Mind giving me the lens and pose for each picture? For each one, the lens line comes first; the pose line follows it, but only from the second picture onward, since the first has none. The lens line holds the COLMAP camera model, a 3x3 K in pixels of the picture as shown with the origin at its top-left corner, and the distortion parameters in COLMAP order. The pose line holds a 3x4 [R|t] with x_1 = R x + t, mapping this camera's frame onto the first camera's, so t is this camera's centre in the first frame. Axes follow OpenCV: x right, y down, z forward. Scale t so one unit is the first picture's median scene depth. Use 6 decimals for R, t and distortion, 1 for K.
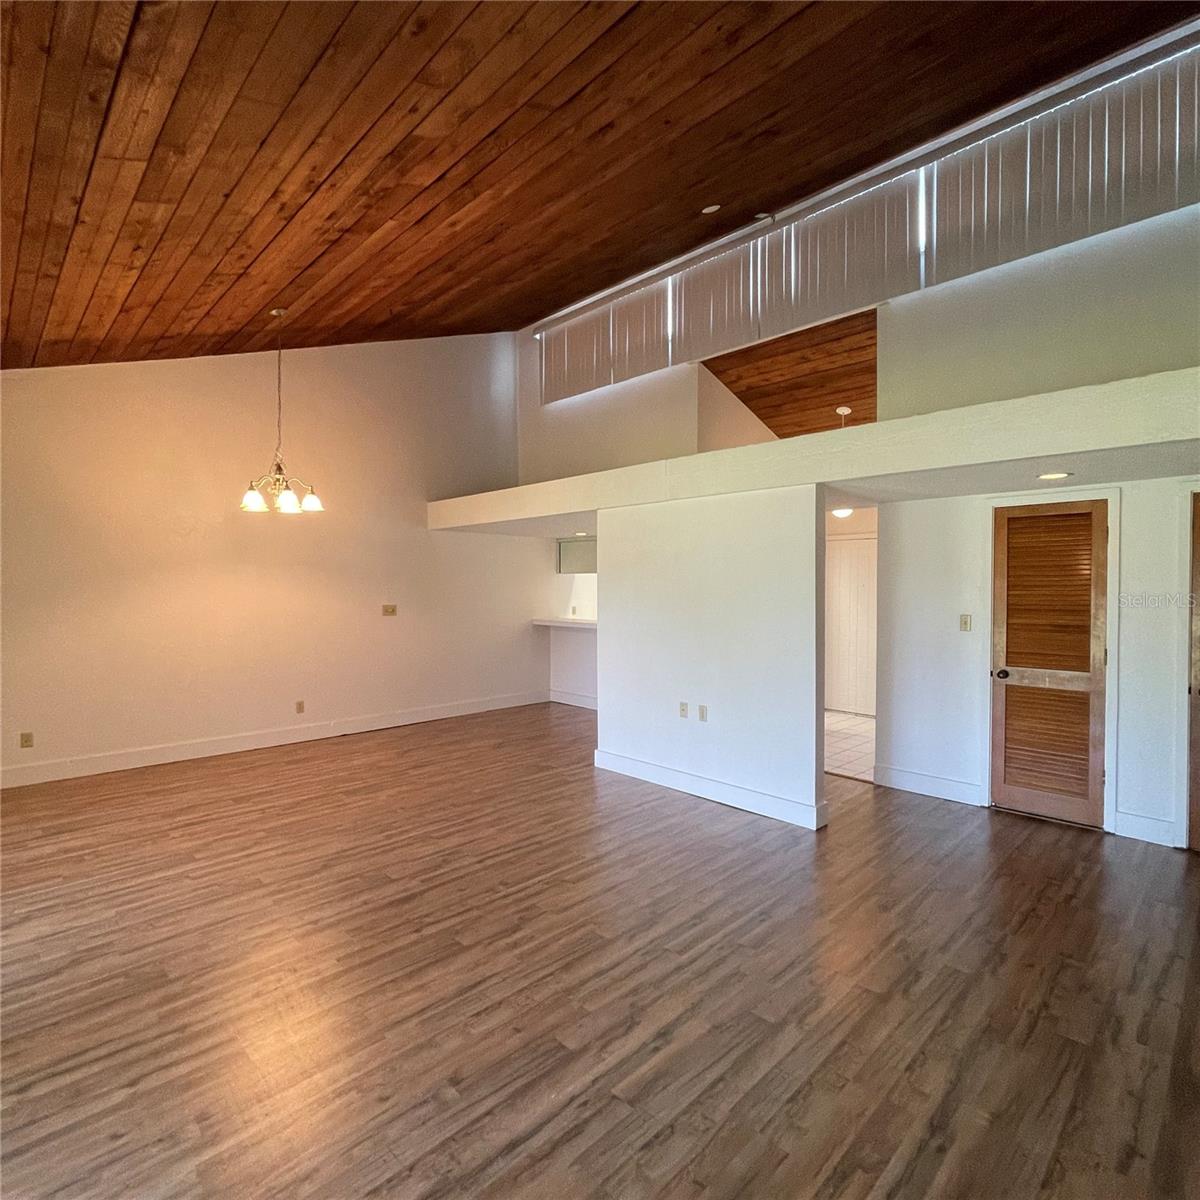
lens RADIAL K [[646.8, 0, 594.7], [0, 646.8, 599.5], [0, 0, 1]] dist [-0.009415, 0.001692]
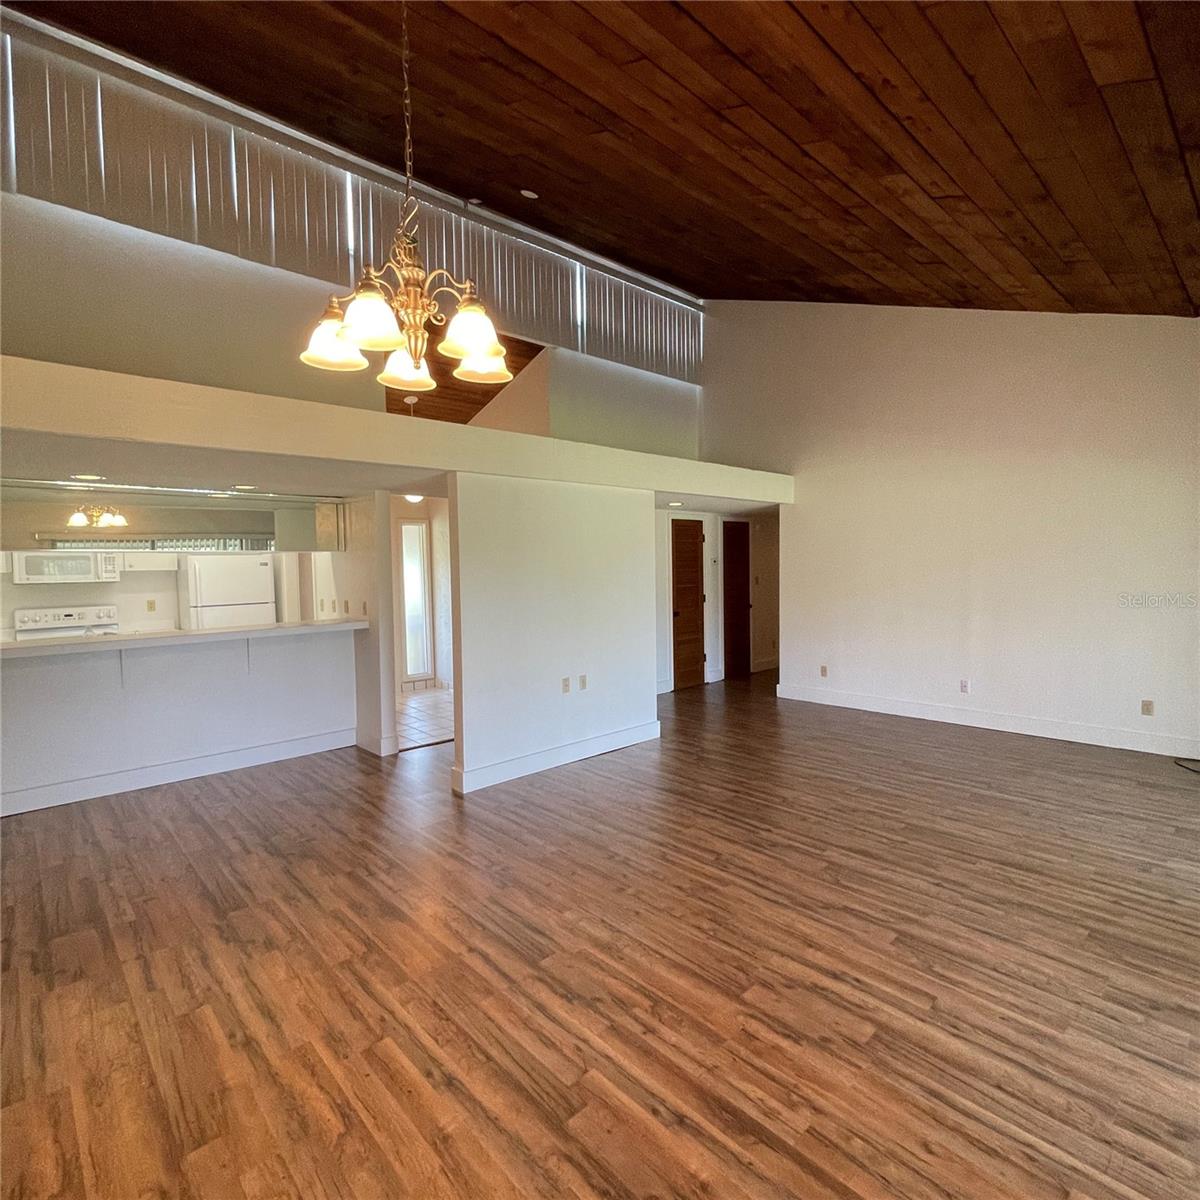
lens RADIAL K [[646.8, 0, 594.7], [0, 646.8, 599.5], [0, 0, 1]] dist [-0.009415, 0.001692]
pose [[0.026842, -0.054967, 0.998127, -1.049975], [0.037982, 0.997822, 0.053929, -0.024942], [-0.998918, 0.036463, 0.028871, 1.083195]]
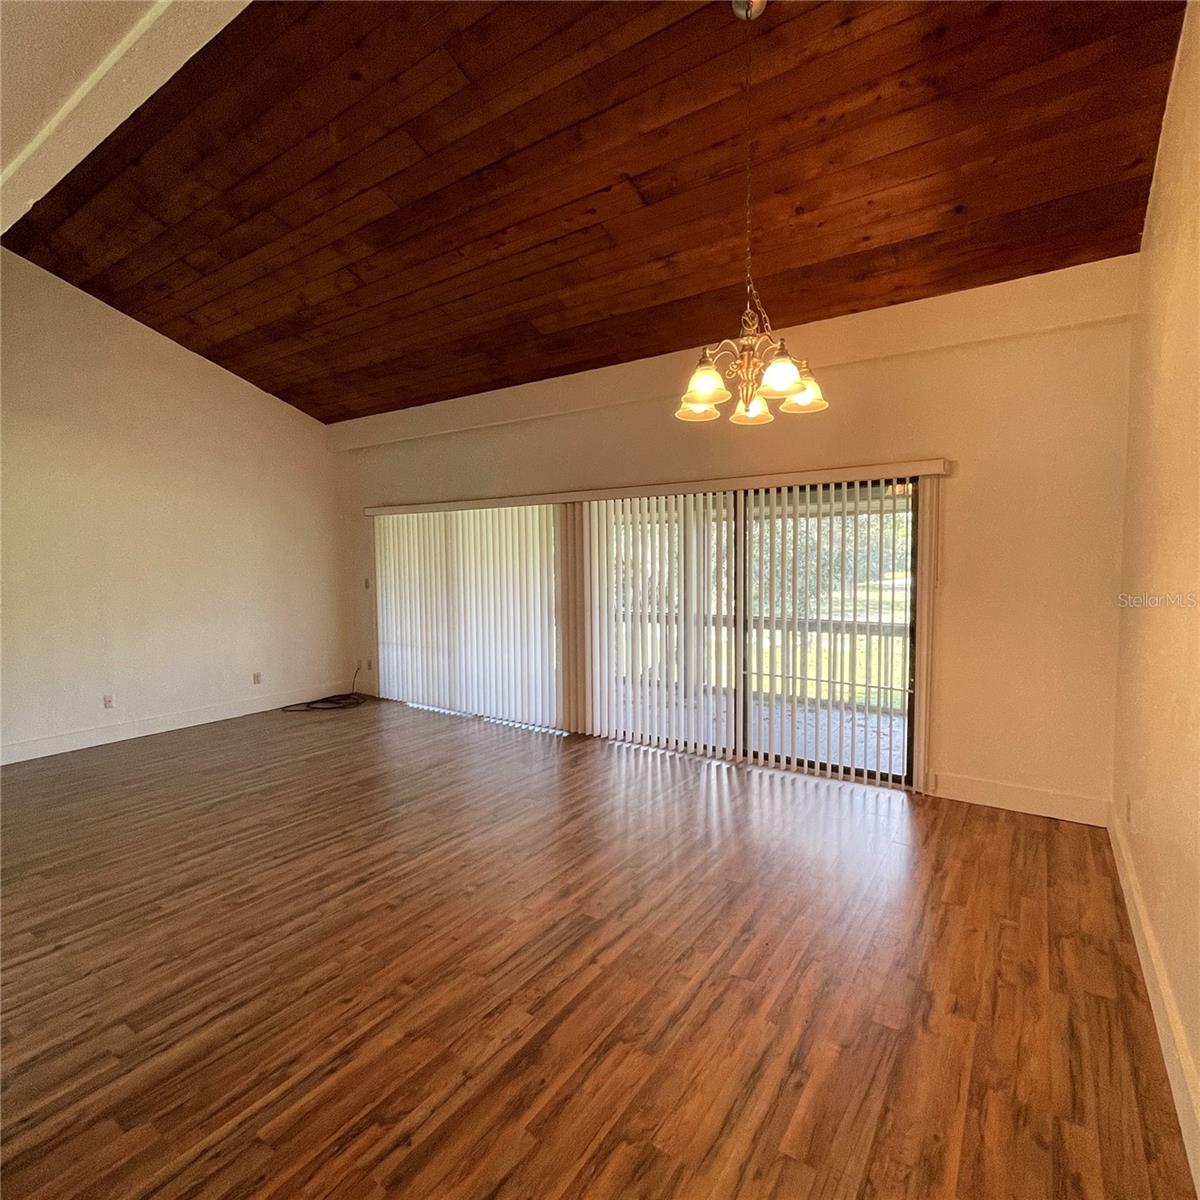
lens RADIAL K [[646.8, 0, 594.7], [0, 646.8, 599.5], [0, 0, 1]] dist [-0.009415, 0.001692]
pose [[-0.980614, 0.022994, -0.194596, -0.328845], [0.006419, 0.996328, 0.085383, -0.041449], [0.195845, 0.082479, -0.977160, 1.800493]]
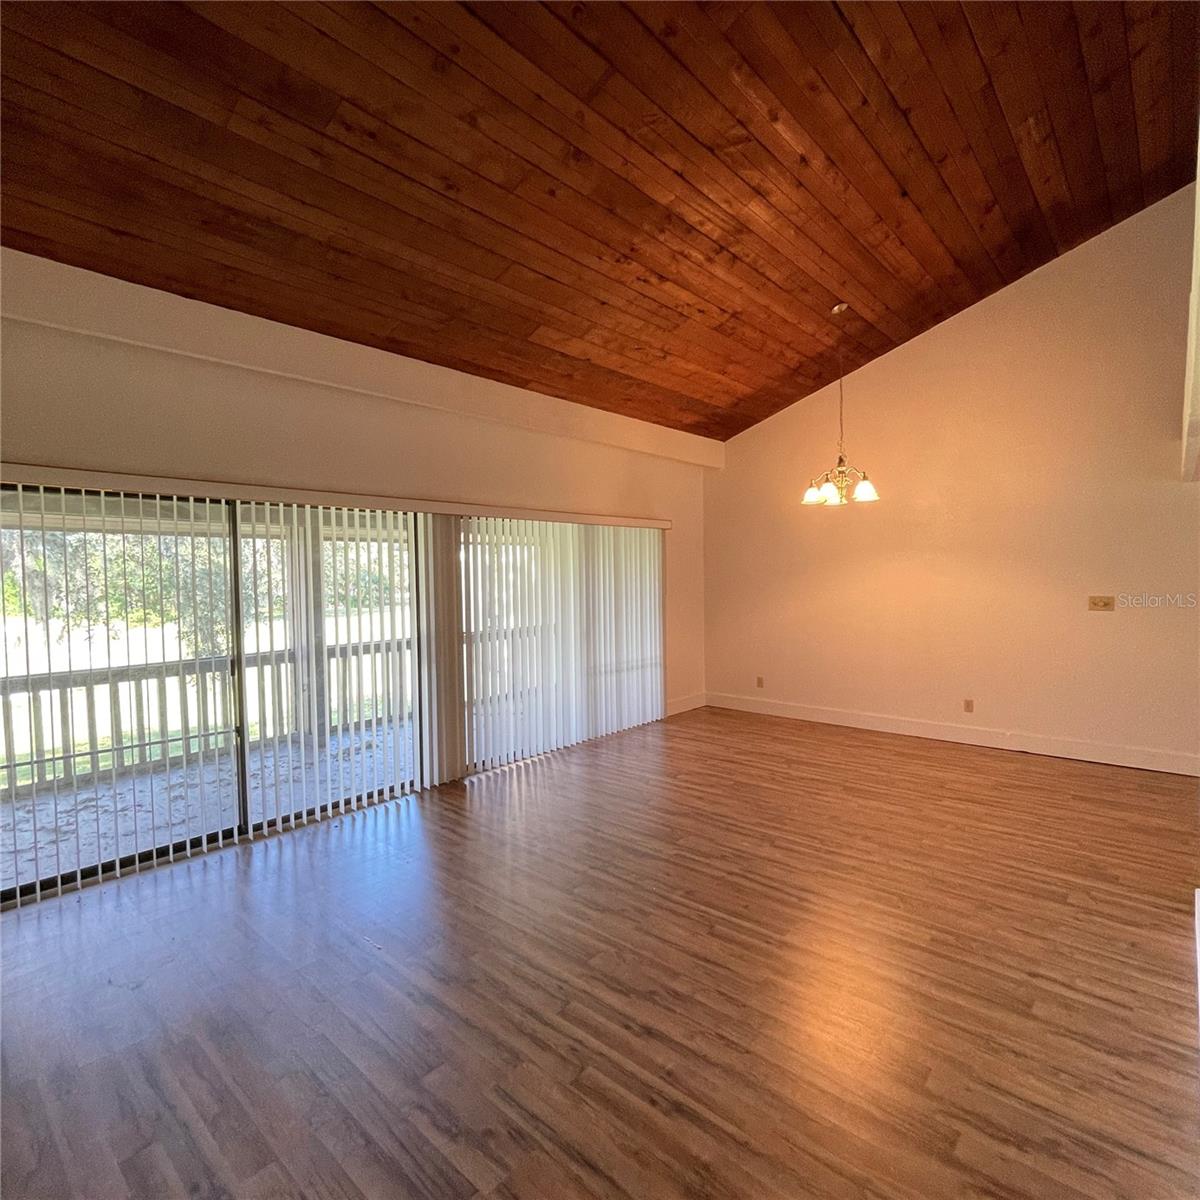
lens RADIAL K [[652.0, 0, 600.0], [0, 652.0, 600.0], [0, 0, 1]] dist [0.004259, -0.003102]
pose [[0.074669, 0.038584, -0.996462, 0.644850], [-0.005614, 0.999252, 0.038271, -0.021341], [0.997193, 0.002737, 0.074830, 0.649886]]
